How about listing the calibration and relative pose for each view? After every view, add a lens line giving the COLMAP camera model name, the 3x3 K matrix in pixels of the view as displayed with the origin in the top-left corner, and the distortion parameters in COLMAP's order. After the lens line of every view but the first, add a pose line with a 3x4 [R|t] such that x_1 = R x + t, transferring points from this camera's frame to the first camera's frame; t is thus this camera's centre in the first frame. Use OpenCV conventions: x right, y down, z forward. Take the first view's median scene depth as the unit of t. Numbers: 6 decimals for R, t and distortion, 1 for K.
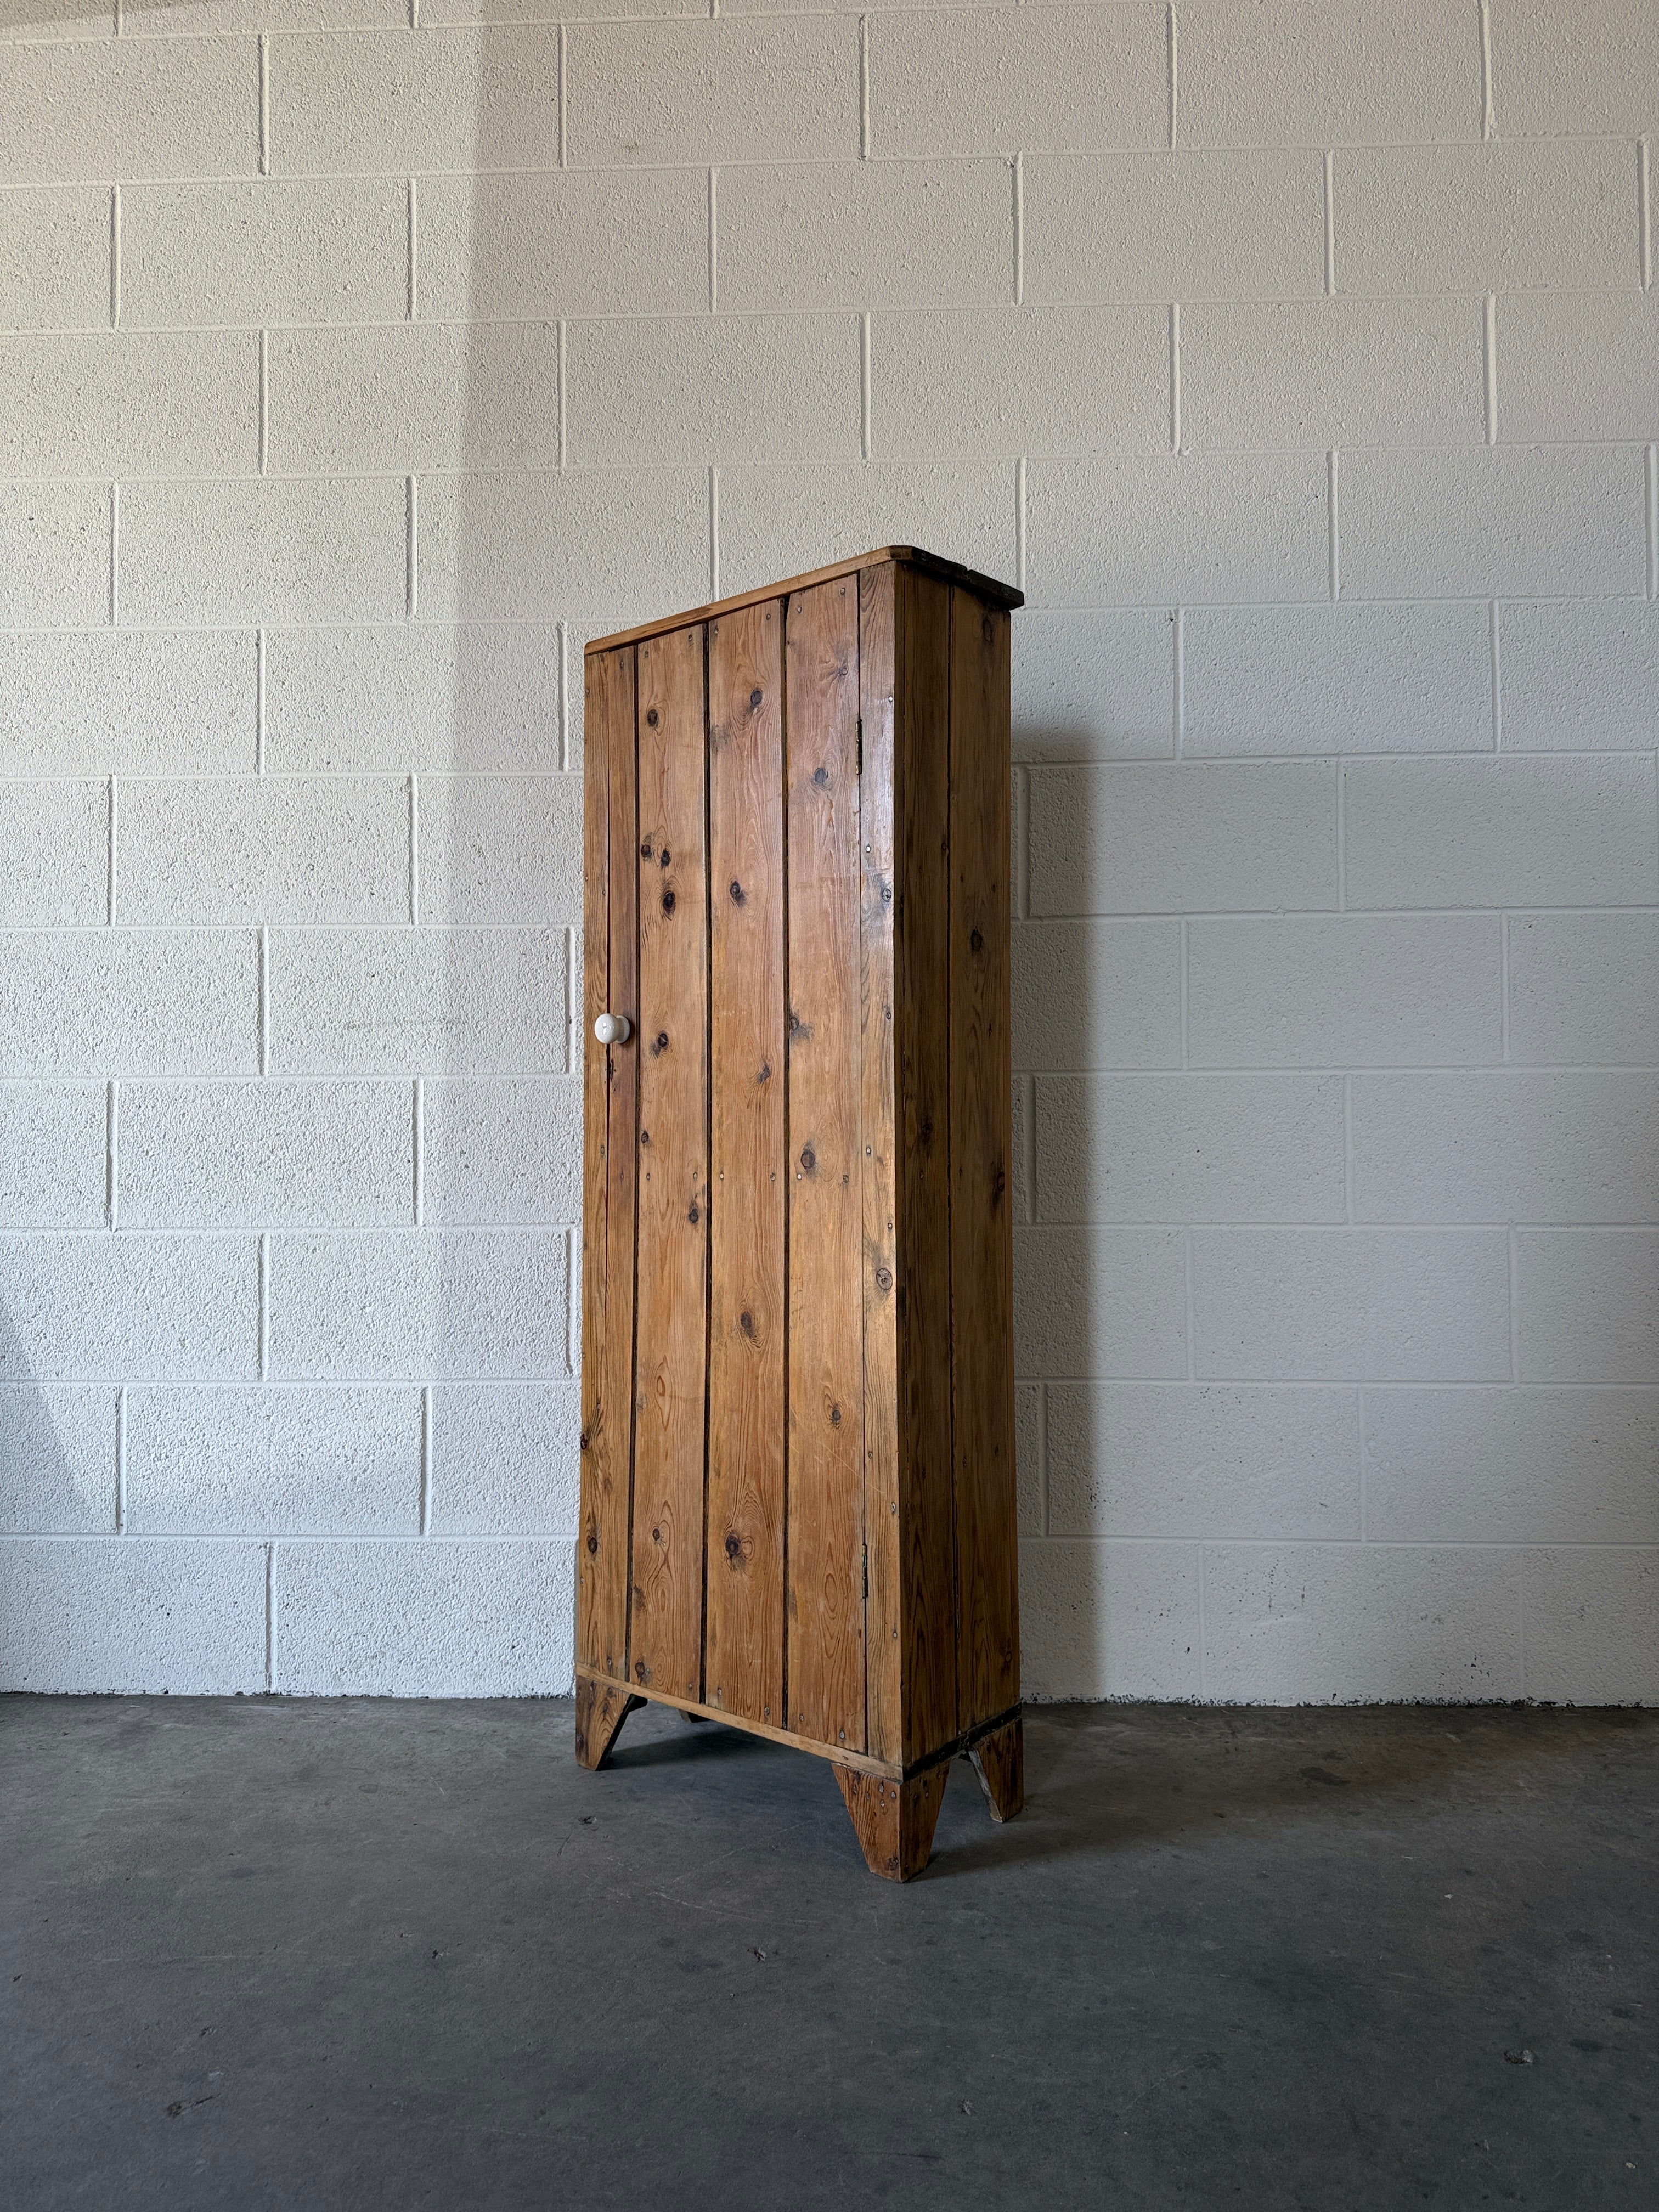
lens RADIAL K [[1577.7, 0, 829.7], [0, 1577.7, 1107.6], [0, 0, 1]] dist [0.013486, -0.021130]
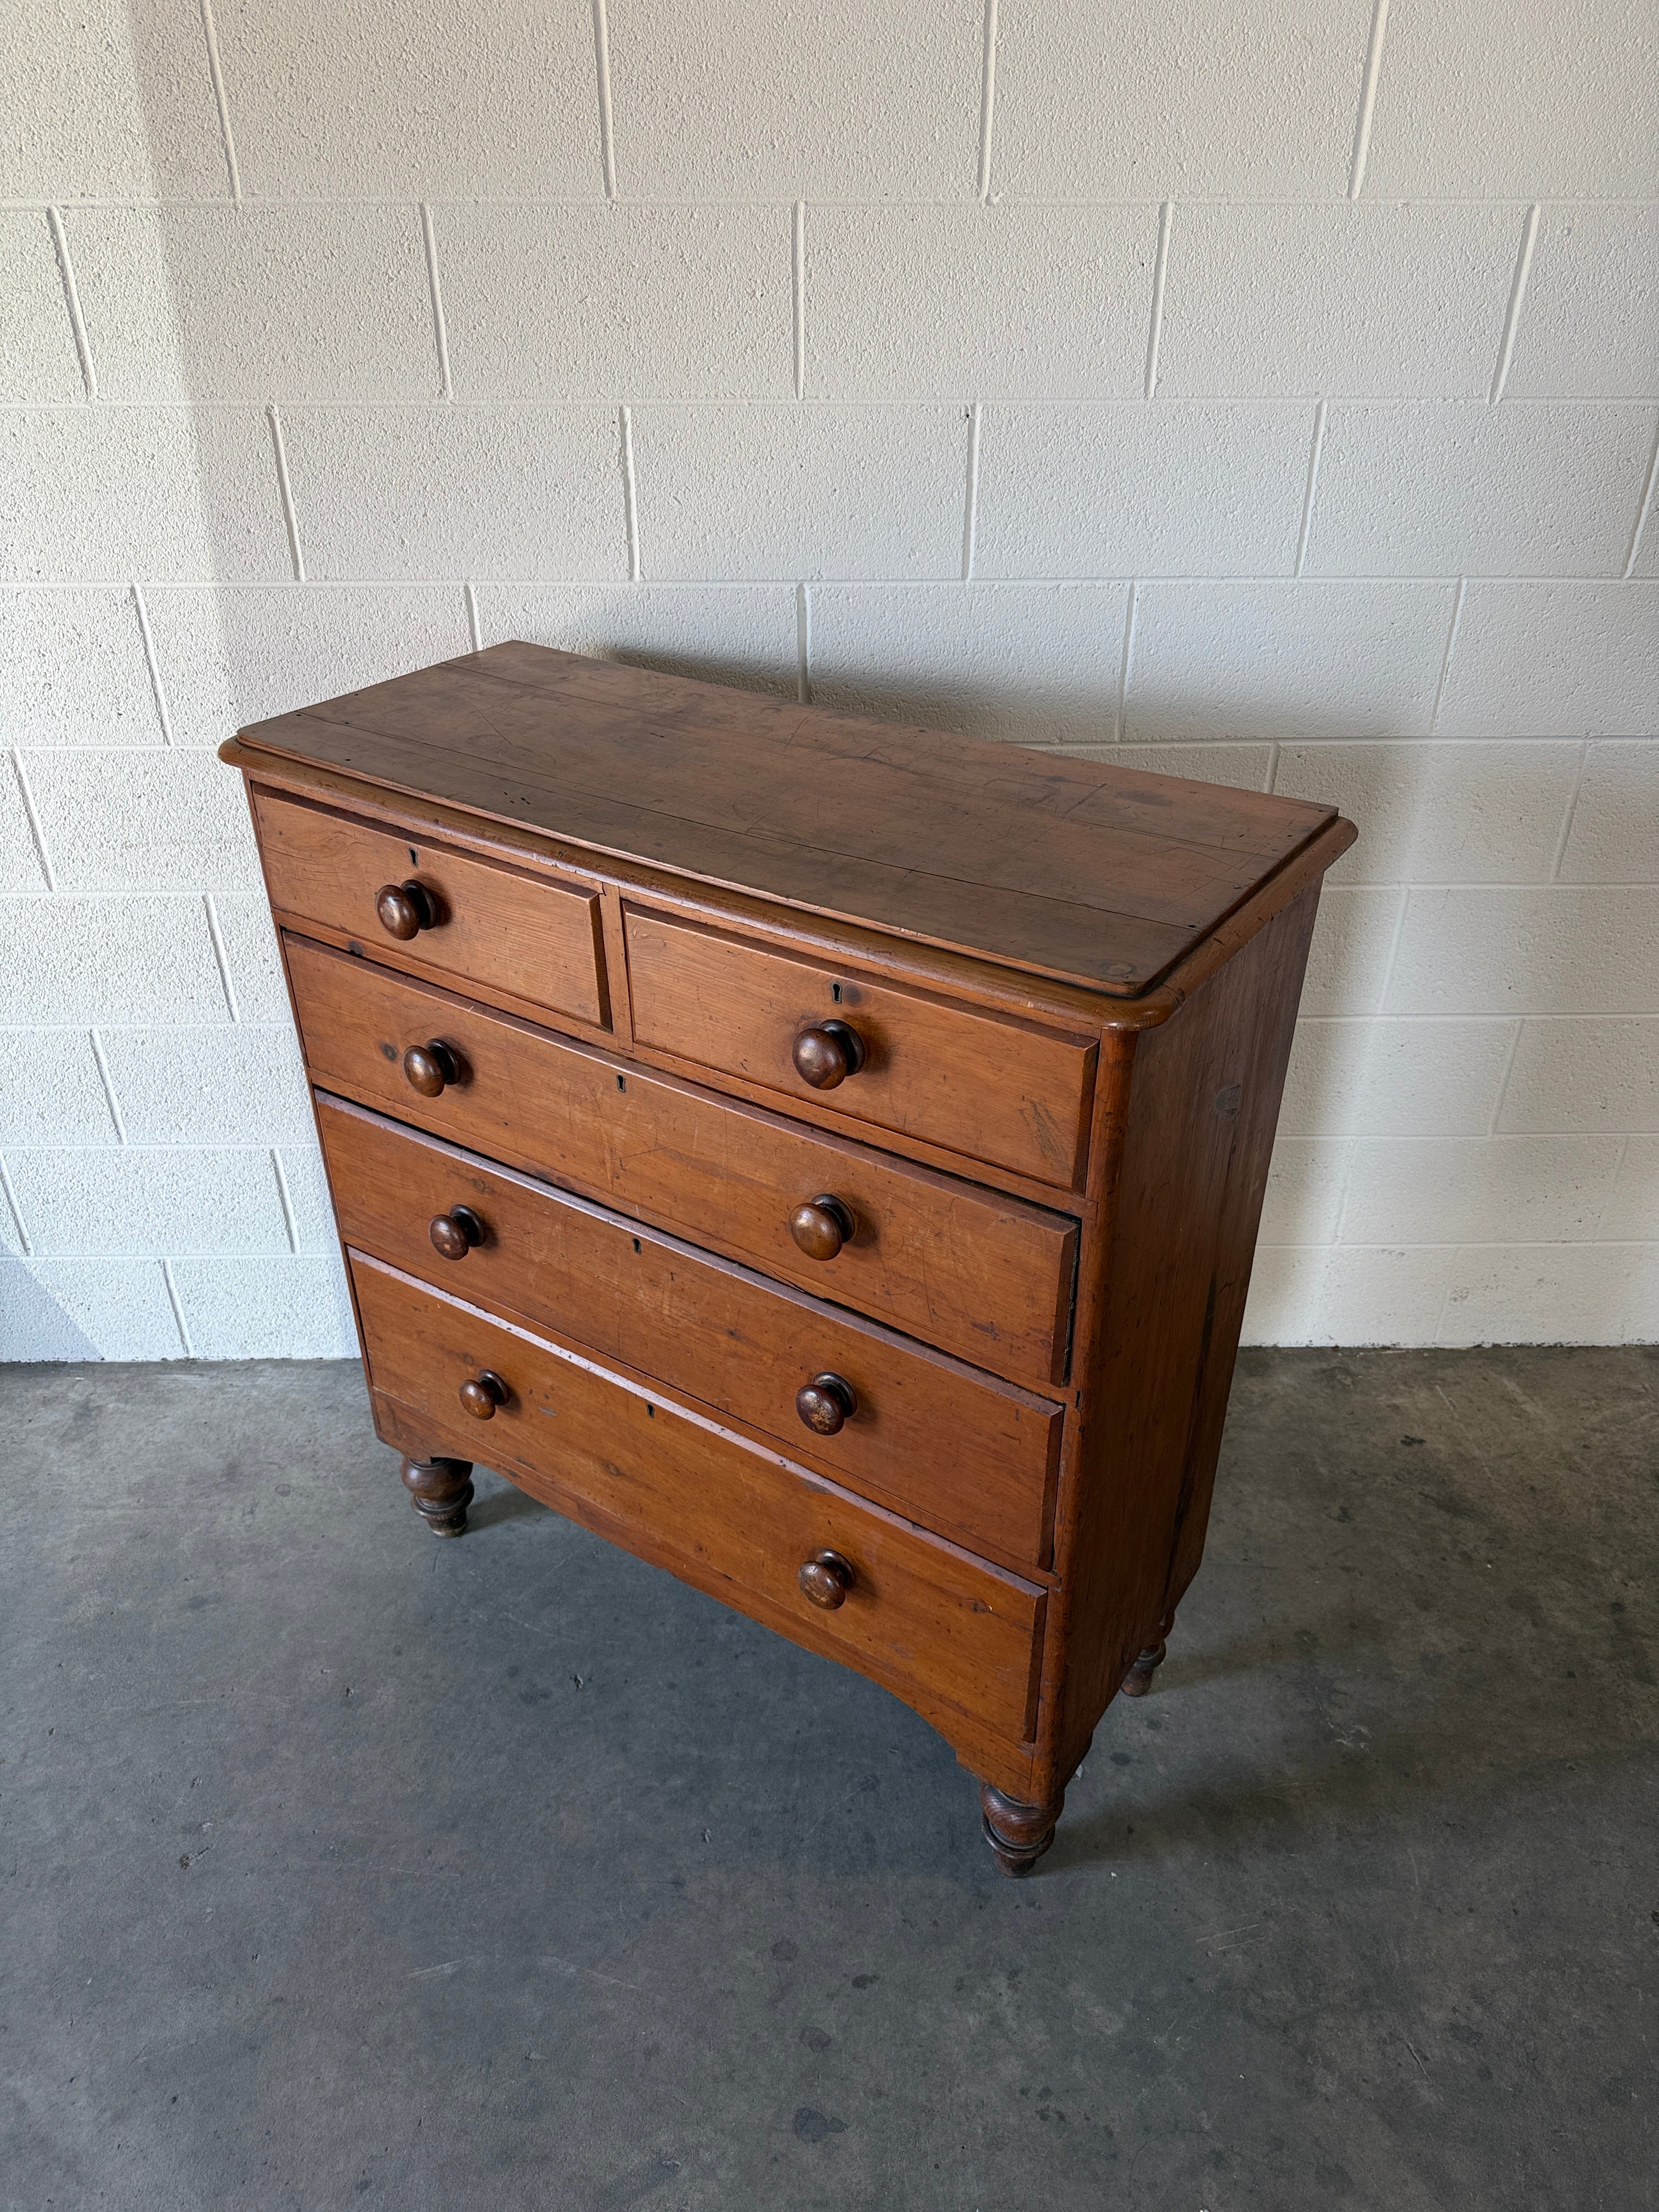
lens RADIAL K [[1577.7, 0, 829.8], [0, 1577.7, 1114.0], [0, 0, 1]] dist [0.013486, -0.021130]
pose [[0.998244, -0.025081, 0.053673, 0.081313], [-0.007978, 0.840803, 0.541282, -0.459482], [-0.058705, -0.540759, 0.839126, 0.044030]]
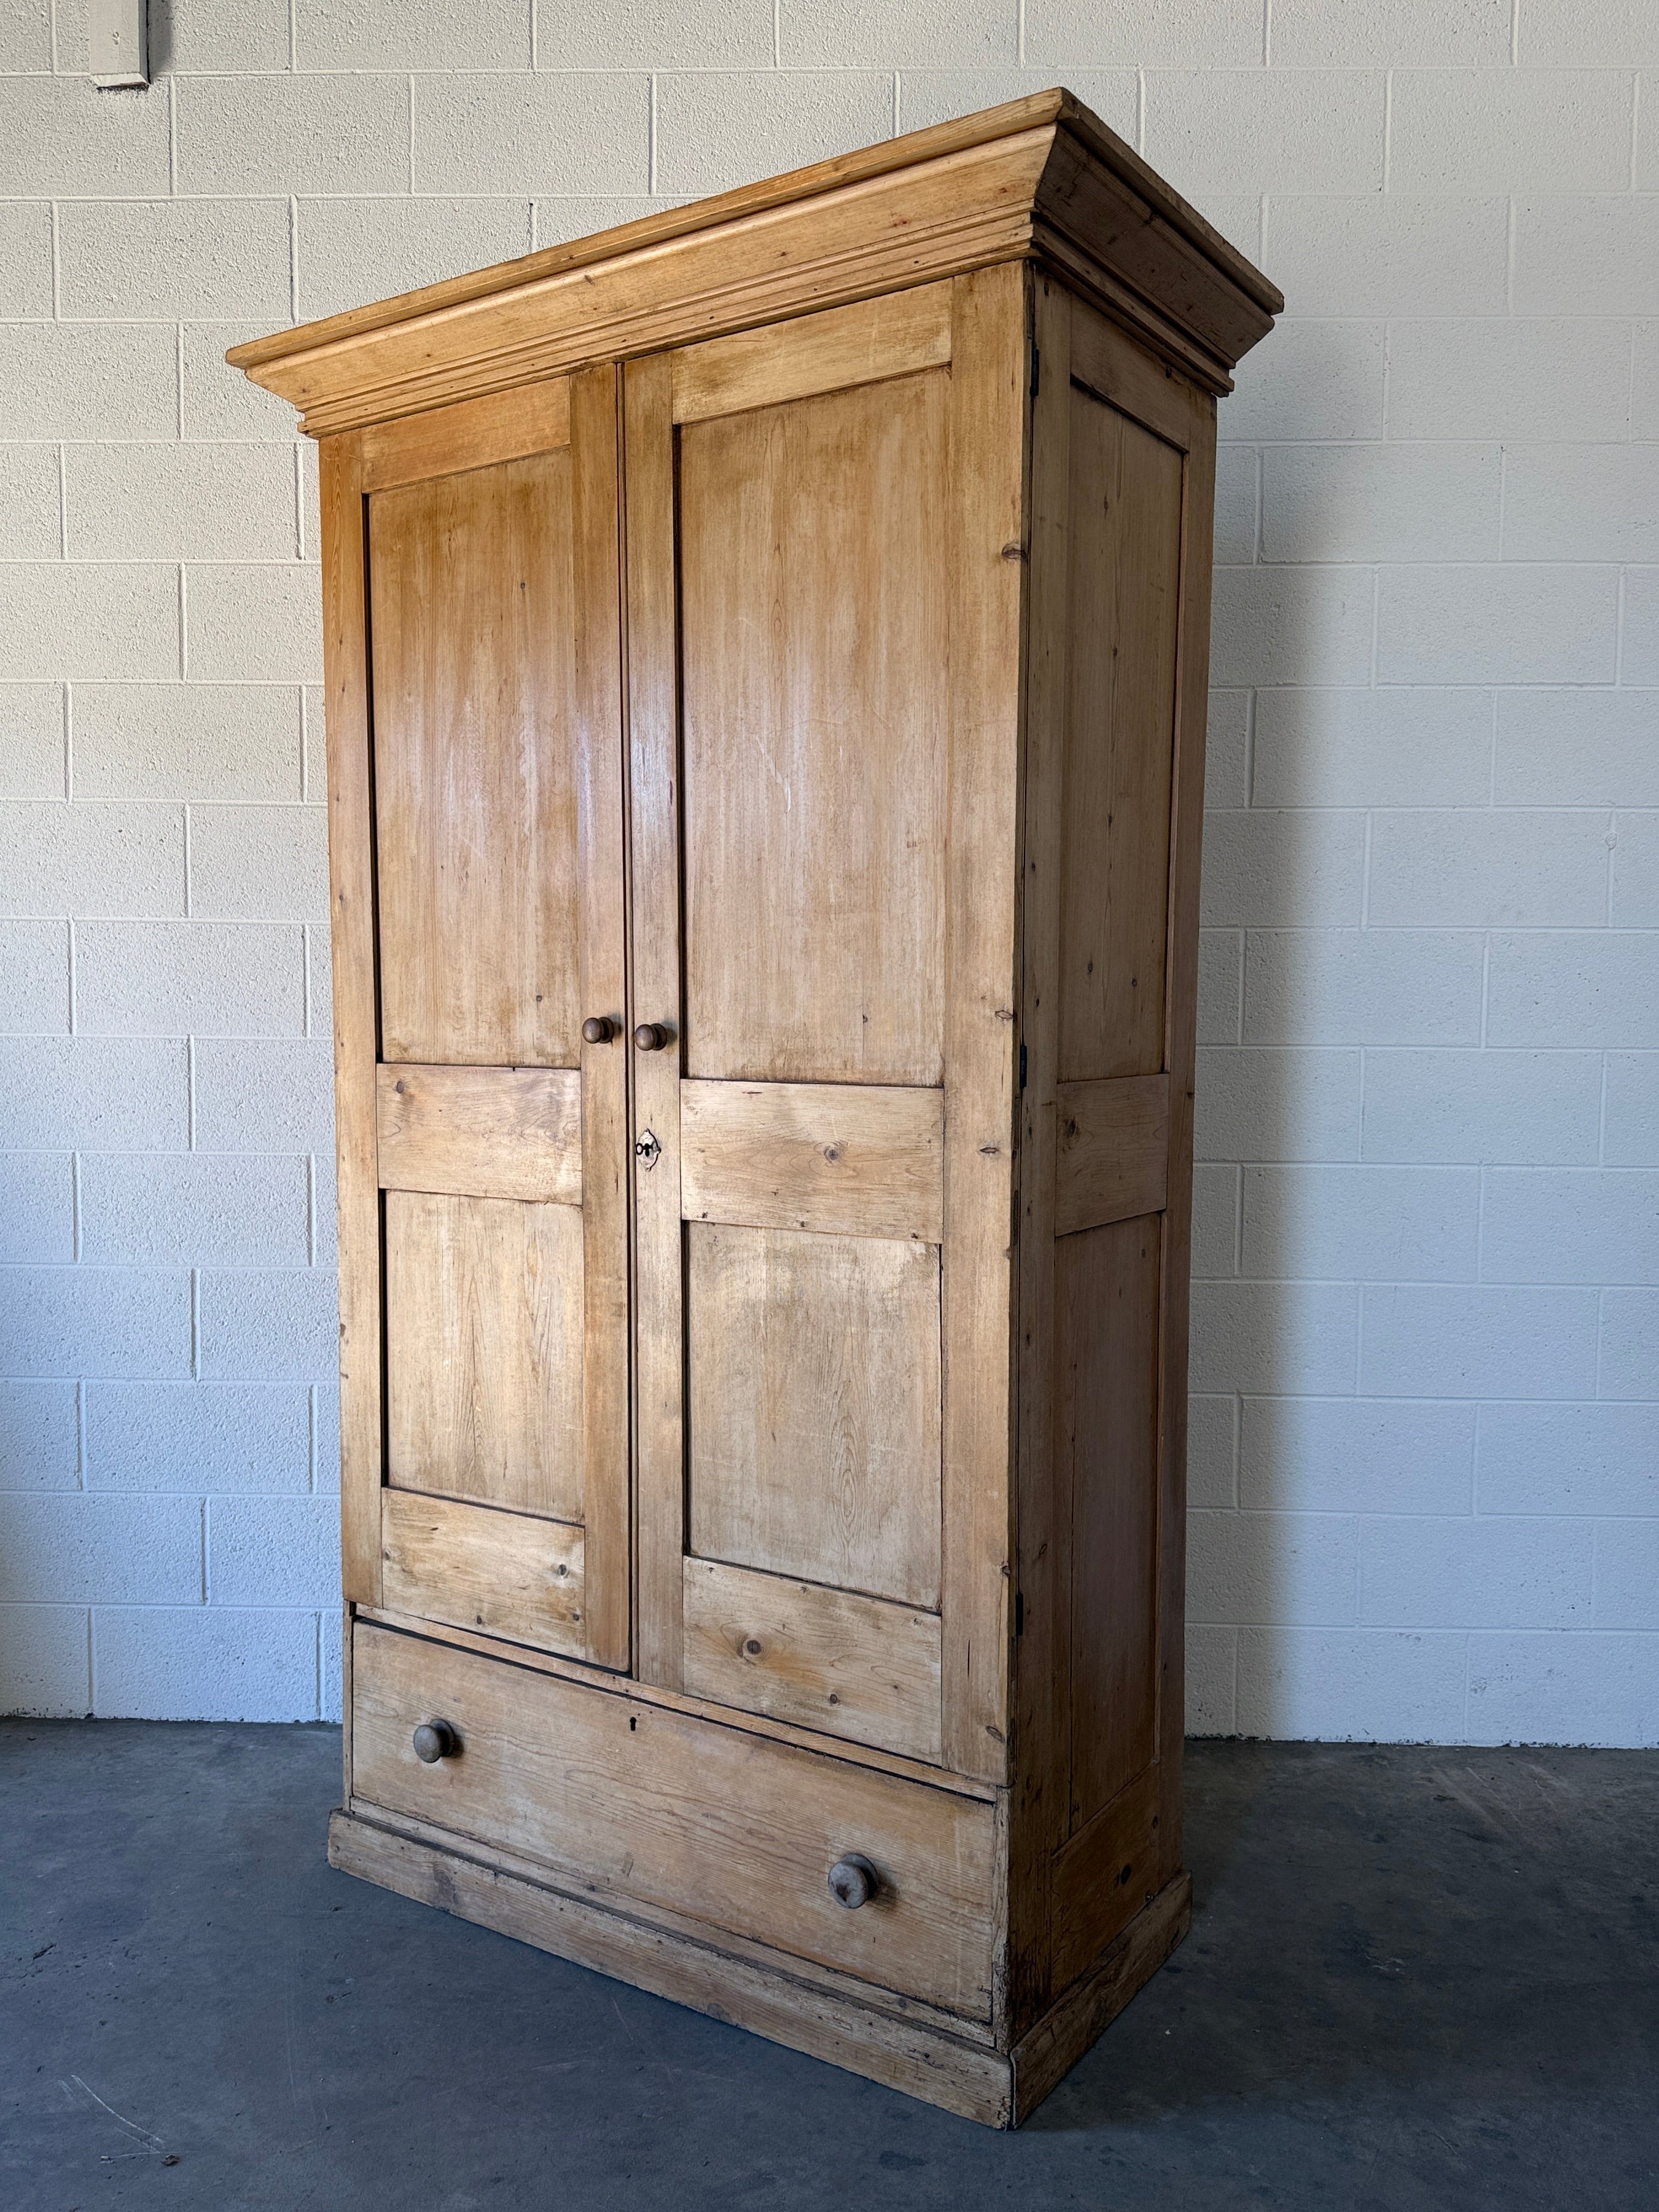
lens RADIAL K [[1762.4, 0, 807.2], [0, 1762.4, 1146.1], [0, 0, 1]] dist [0.027449, -0.040920]
pose [[0.999743, 0.013968, 0.017841, 0.029363], [-0.015527, 0.995779, 0.090456, -0.264549], [-0.016502, -0.090709, 0.995741, -0.472899]]
